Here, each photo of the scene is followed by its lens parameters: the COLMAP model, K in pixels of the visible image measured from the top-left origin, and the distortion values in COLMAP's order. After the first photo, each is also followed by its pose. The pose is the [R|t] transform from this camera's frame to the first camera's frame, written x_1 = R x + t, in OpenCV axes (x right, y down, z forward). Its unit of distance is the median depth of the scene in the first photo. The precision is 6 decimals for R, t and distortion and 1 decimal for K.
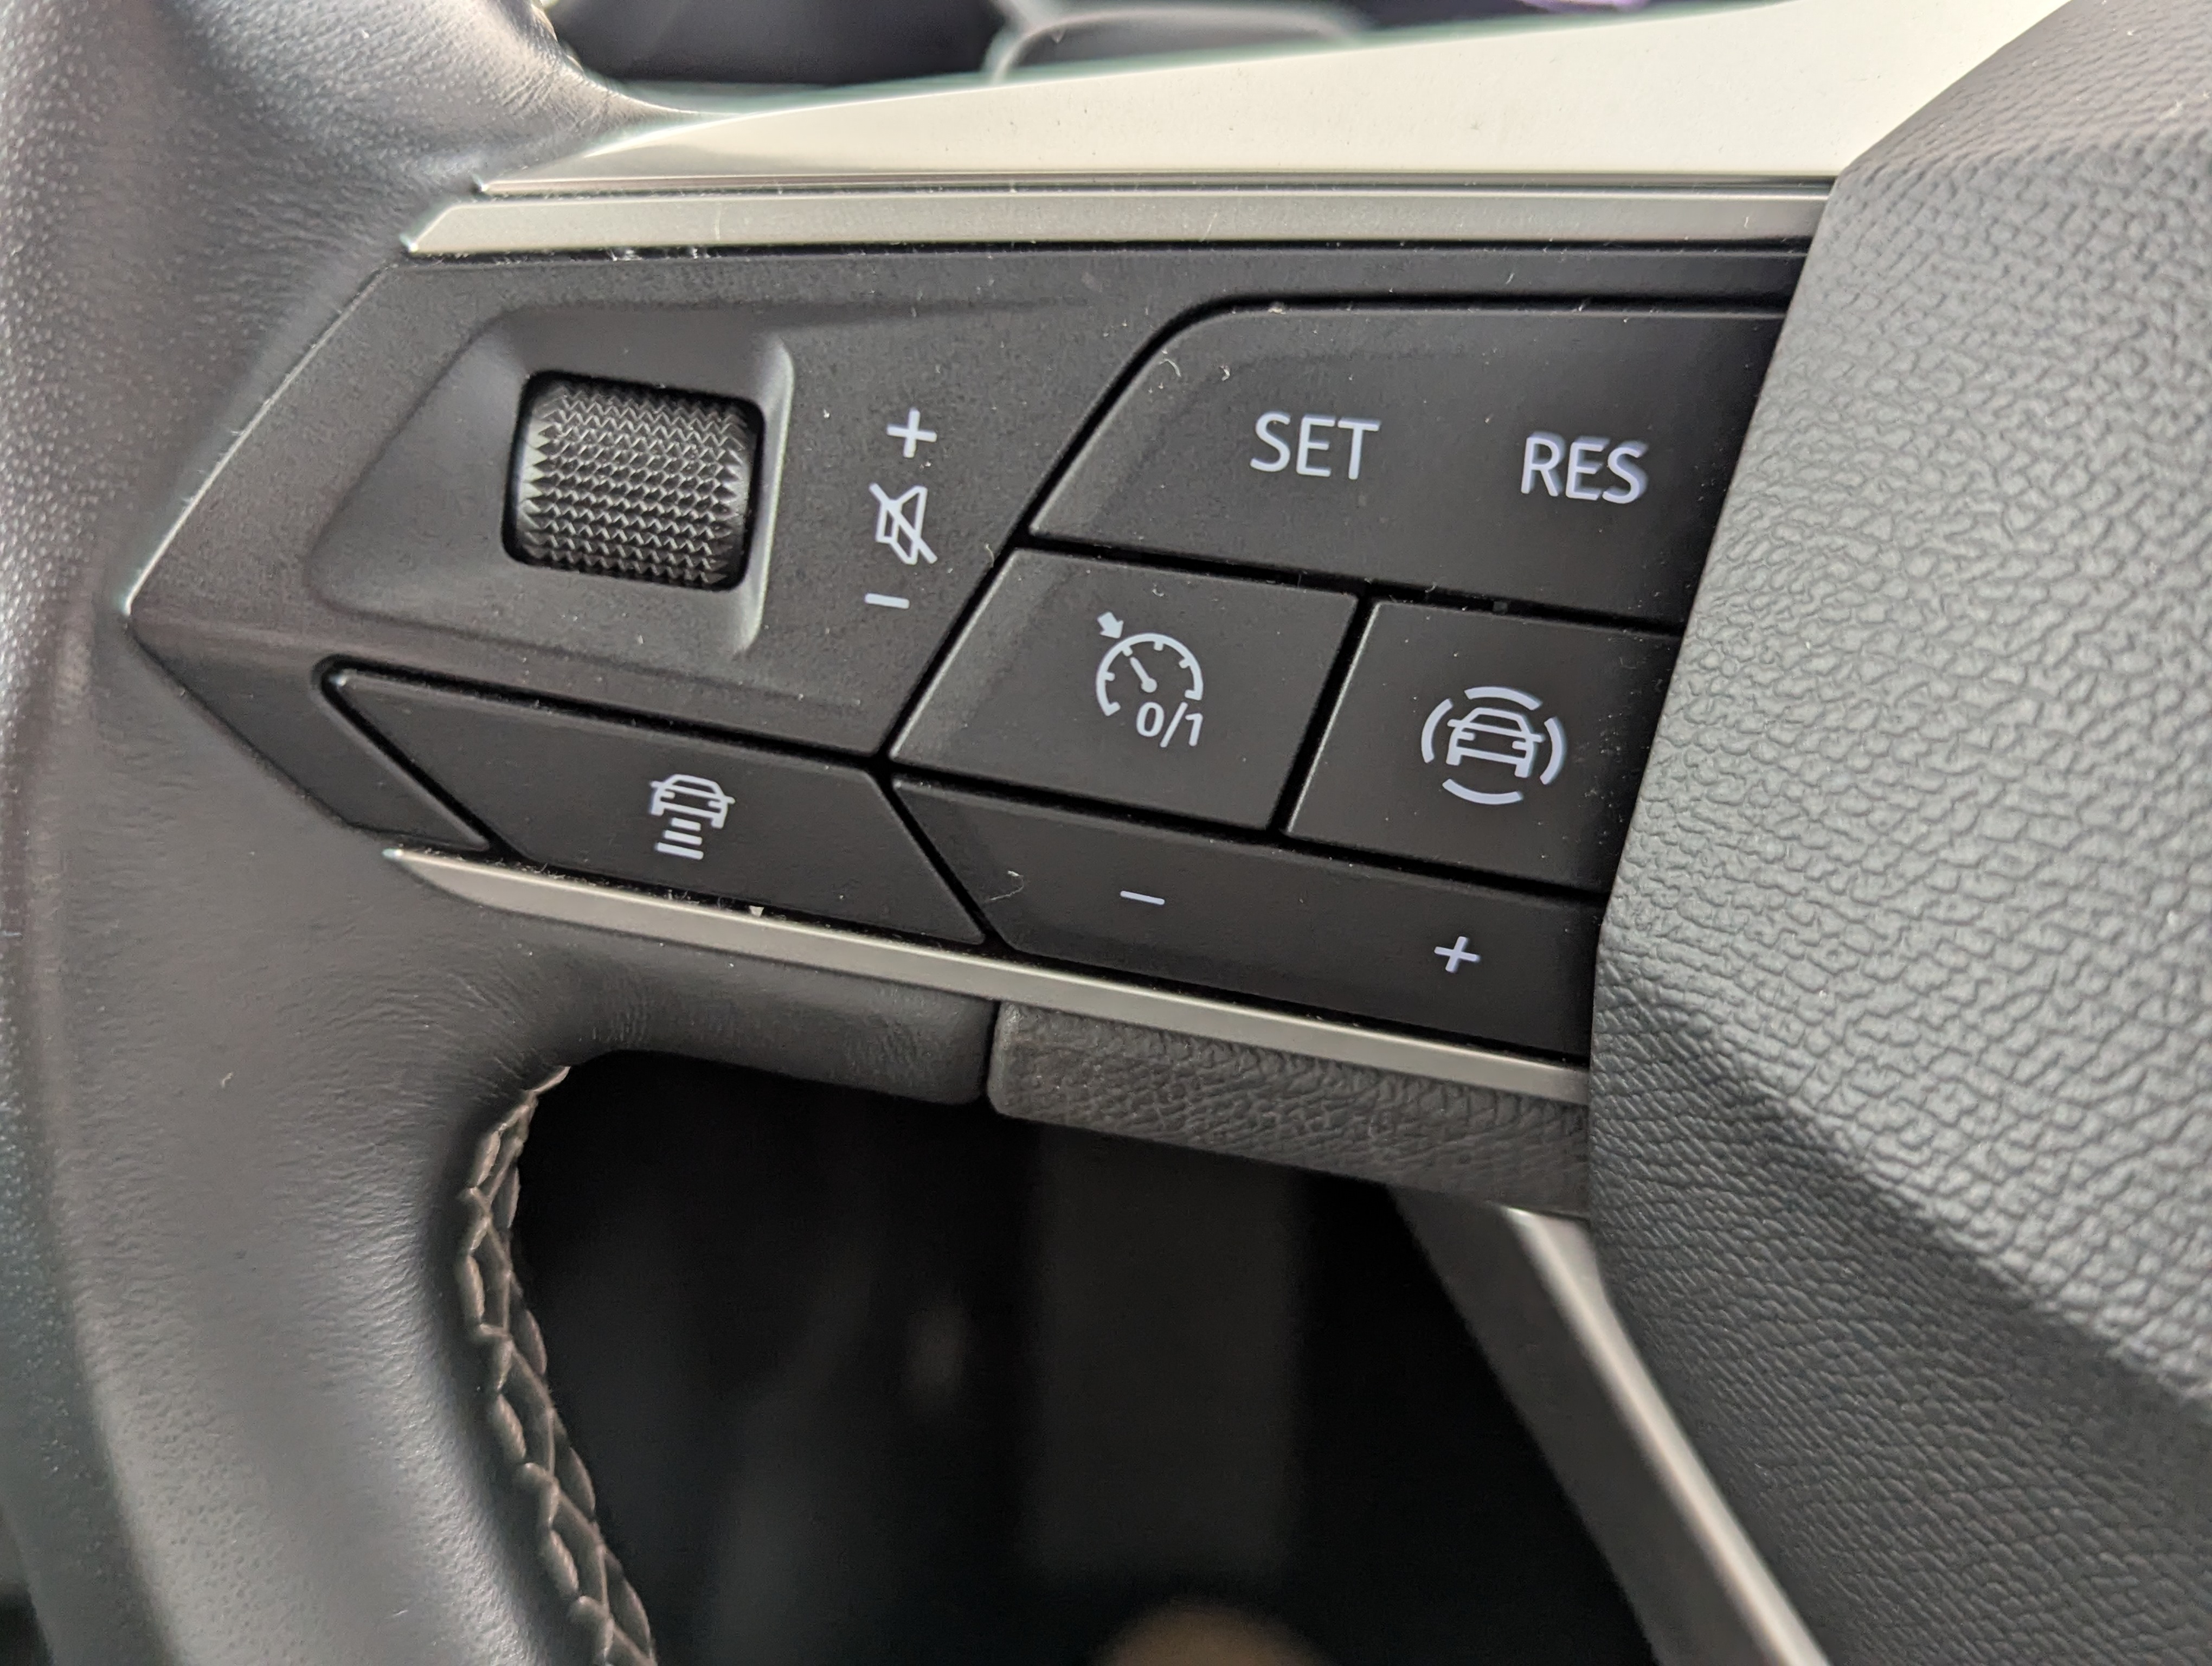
lens RADIAL K [[2034.6, 0, 1106.1], [0, 2034.6, 821.8], [0, 0, 1]] dist [0.029893, 0.000000]
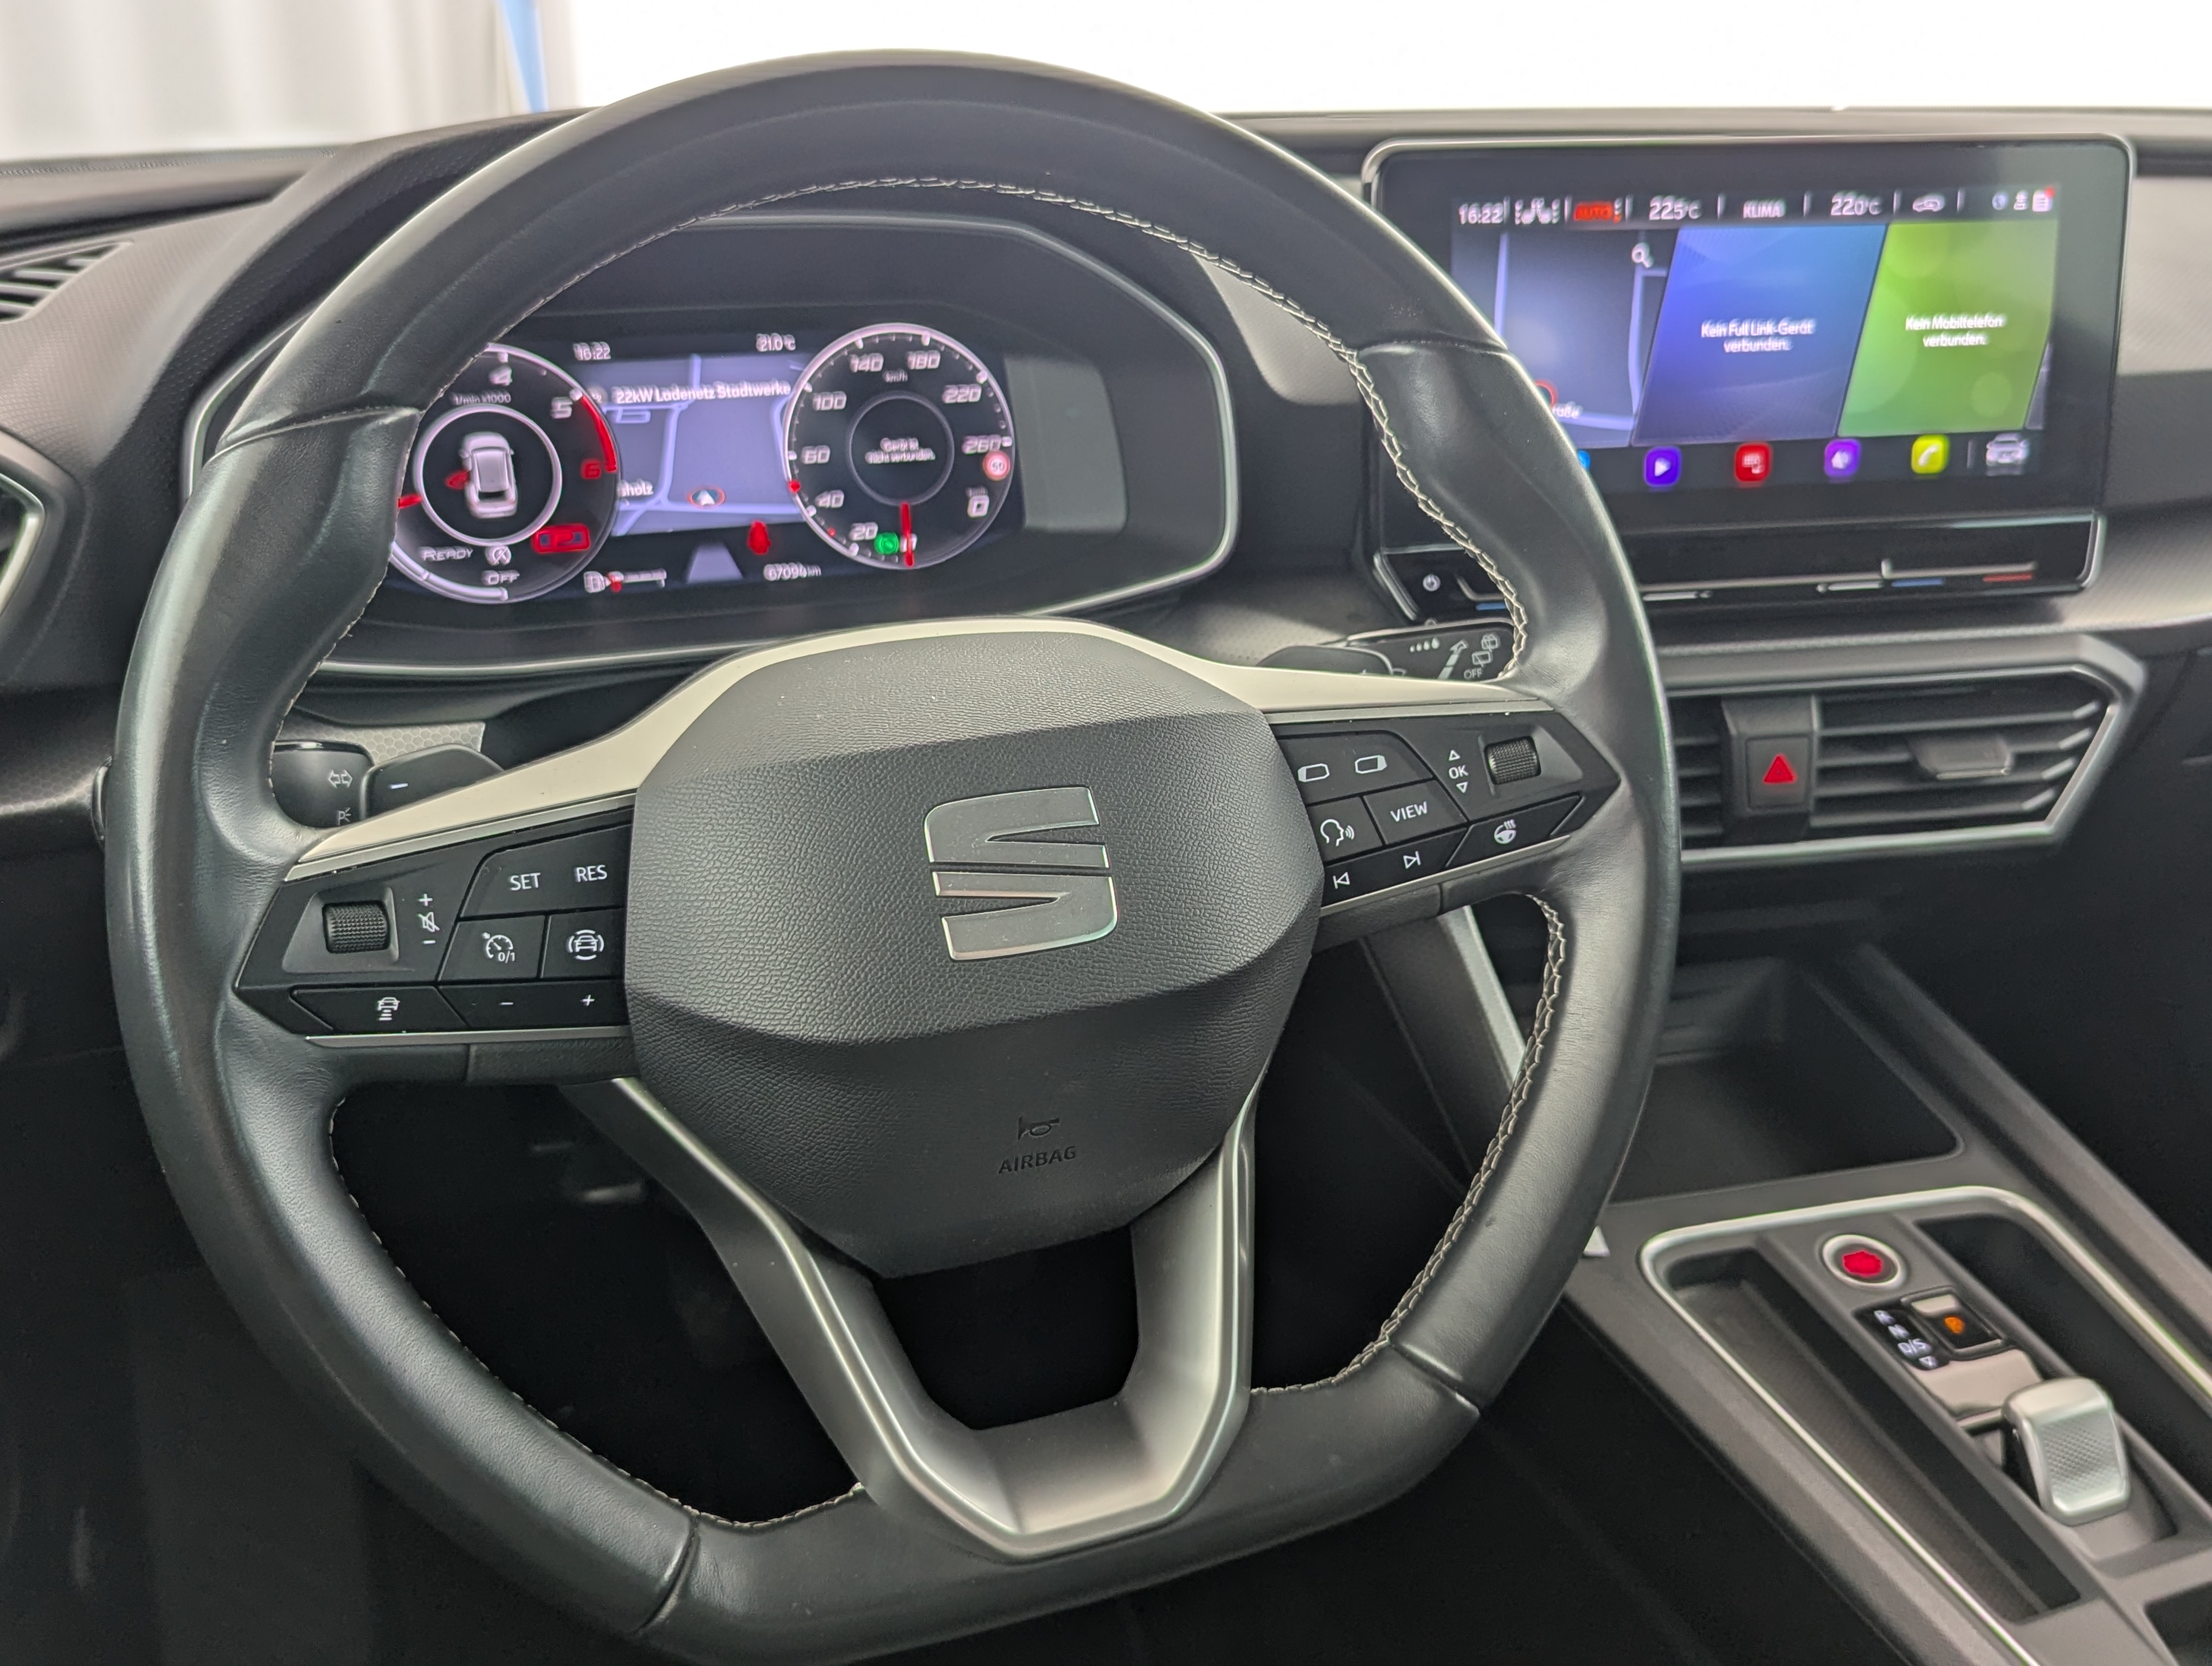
lens RADIAL K [[2034.6, 0, 1143.6], [0, 2034.6, 813.8], [0, 0, 1]] dist [0.029893, 0.000000]
pose [[0.830477, -0.187764, 0.524455, -0.971936], [0.262640, 0.962249, -0.071389, 0.294547], [-0.491252, 0.197030, 0.848440, -3.043960]]
